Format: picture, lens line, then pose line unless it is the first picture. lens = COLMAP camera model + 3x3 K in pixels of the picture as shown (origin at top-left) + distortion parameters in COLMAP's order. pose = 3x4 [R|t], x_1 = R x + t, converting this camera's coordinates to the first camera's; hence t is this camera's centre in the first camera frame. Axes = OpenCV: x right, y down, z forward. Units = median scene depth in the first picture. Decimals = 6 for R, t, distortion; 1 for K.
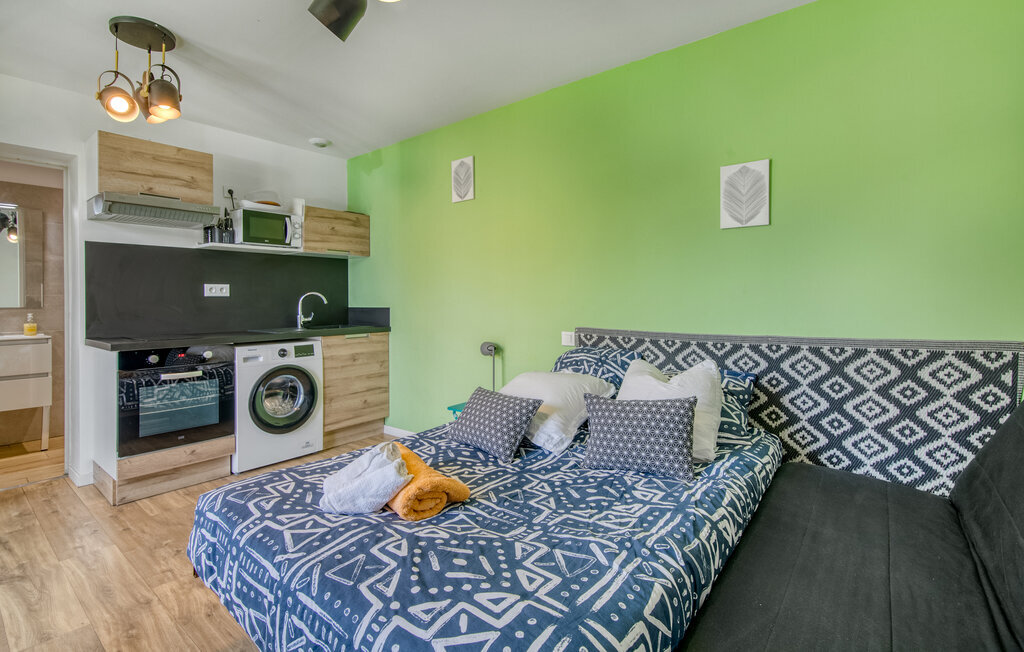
lens RADIAL K [[463.5, 0, 512.8], [0, 463.5, 303.4], [0, 0, 1]] dist [-0.002479, -0.000564]
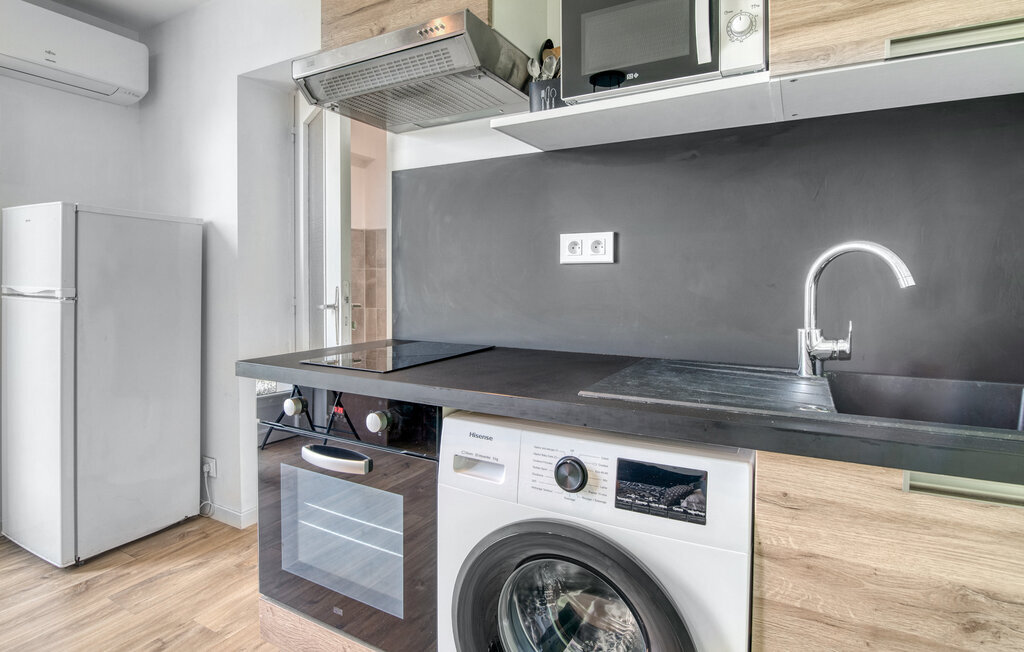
lens RADIAL K [[535.3, 0, 513.3], [0, 535.3, 290.8], [0, 0, 1]] dist [-0.001851, -0.001093]
pose [[0.169661, 0.032035, -0.984982, -0.286910], [-0.008807, 0.999481, 0.030990, -0.007347], [0.985463, 0.003417, 0.169855, 1.257685]]
